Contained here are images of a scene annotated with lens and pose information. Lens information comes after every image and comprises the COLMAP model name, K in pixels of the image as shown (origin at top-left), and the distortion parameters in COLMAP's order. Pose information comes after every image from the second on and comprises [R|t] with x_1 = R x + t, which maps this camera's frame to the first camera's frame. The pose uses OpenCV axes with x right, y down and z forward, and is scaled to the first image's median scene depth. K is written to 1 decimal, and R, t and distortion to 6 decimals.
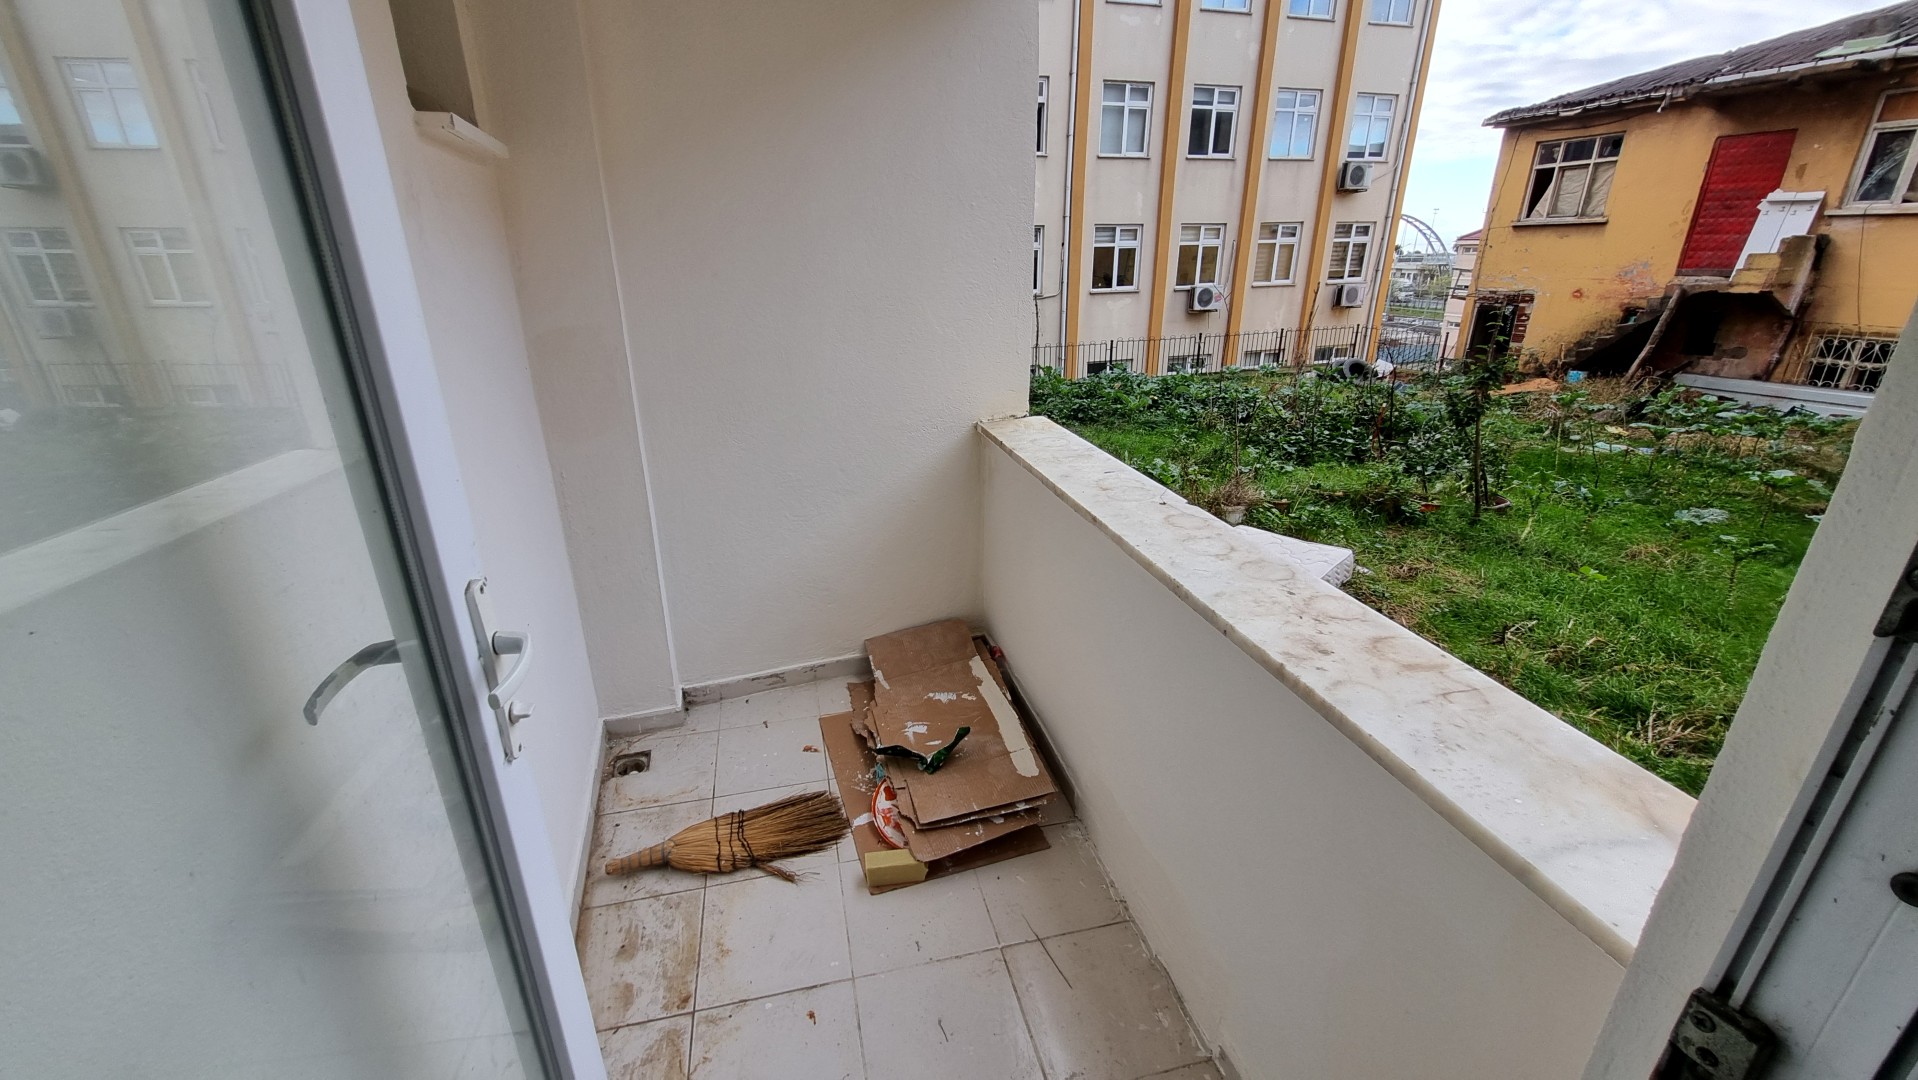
lens RADIAL K [[737.7, 0, 931.7], [0, 737.7, 518.0], [0, 0, 1]] dist [0.001800, -0.001231]
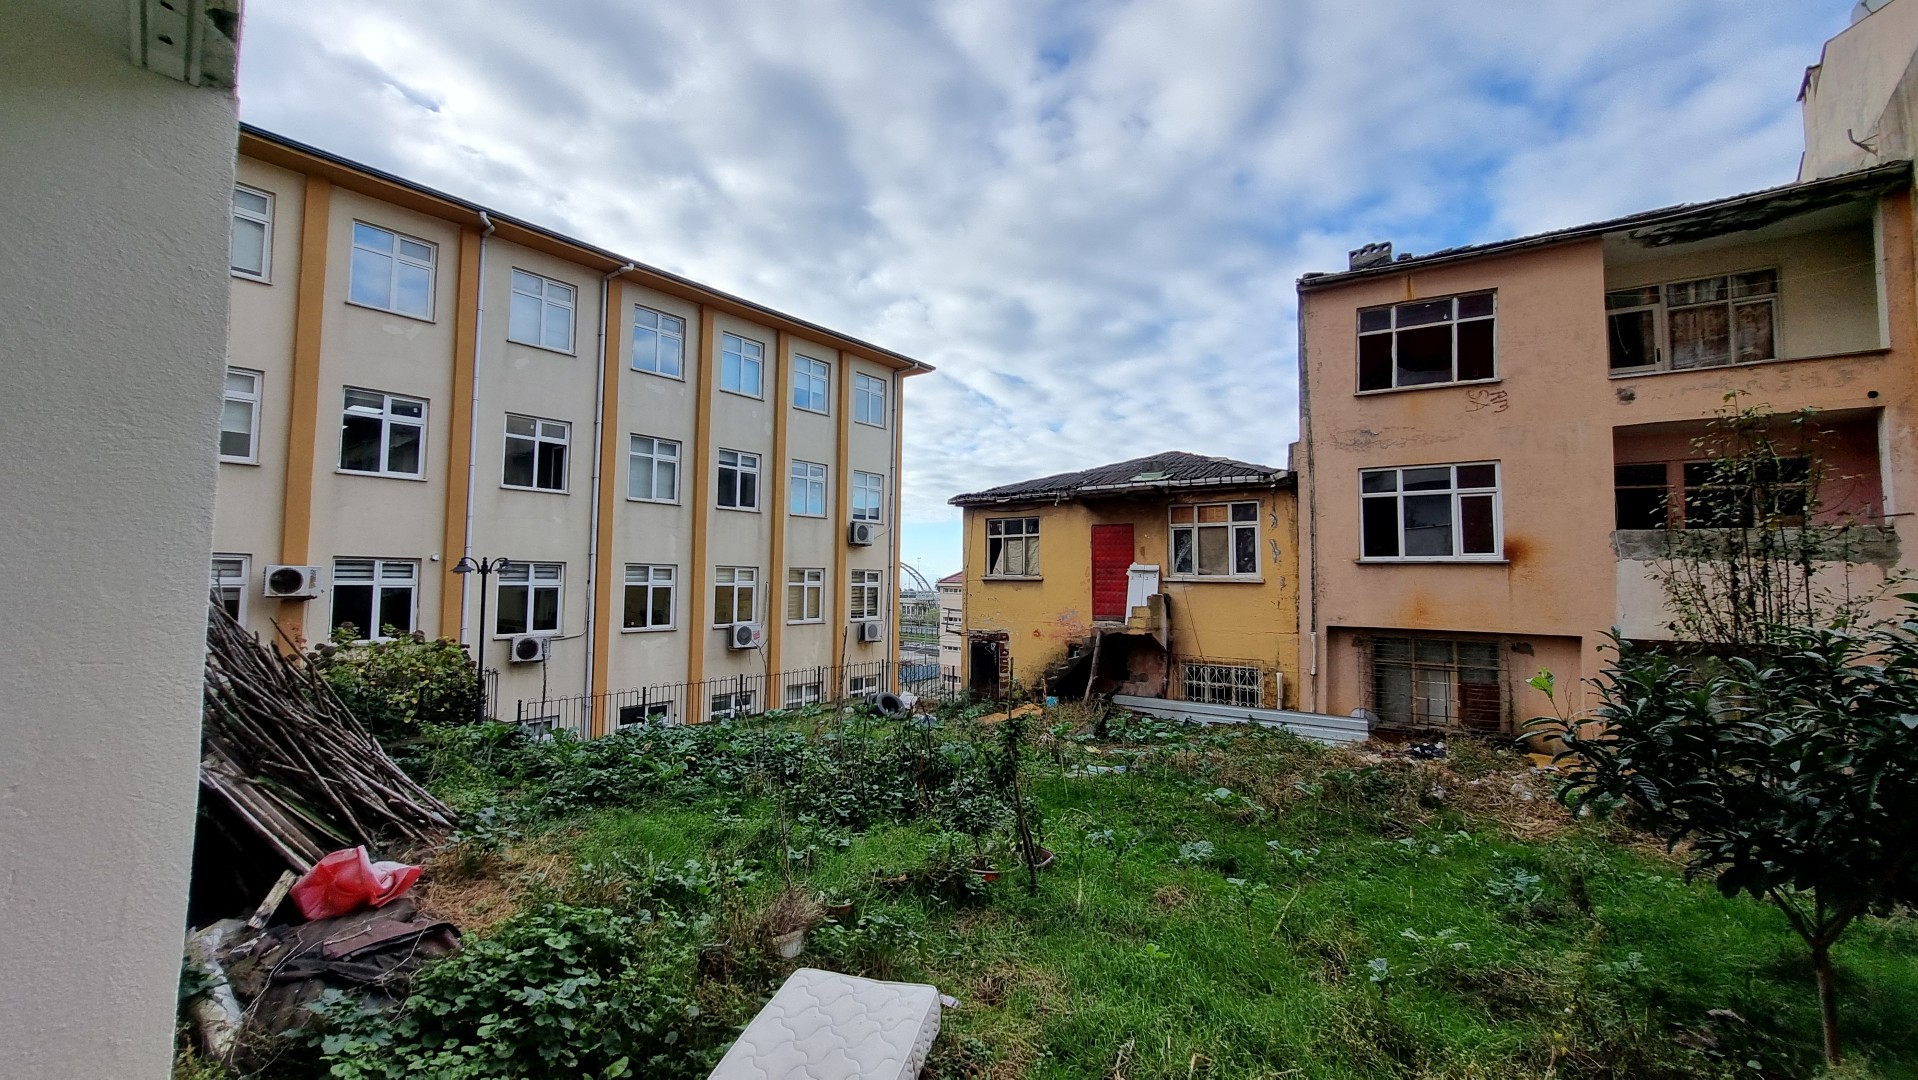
lens RADIAL K [[737.7, 0, 950.5], [0, 737.7, 526.3], [0, 0, 1]] dist [0.001800, -0.001231]
pose [[0.820878, 0.062201, 0.567706, 0.045586], [0.178304, 0.916449, -0.358231, -0.051646], [-0.542556, 0.395288, 0.741202, 0.092517]]
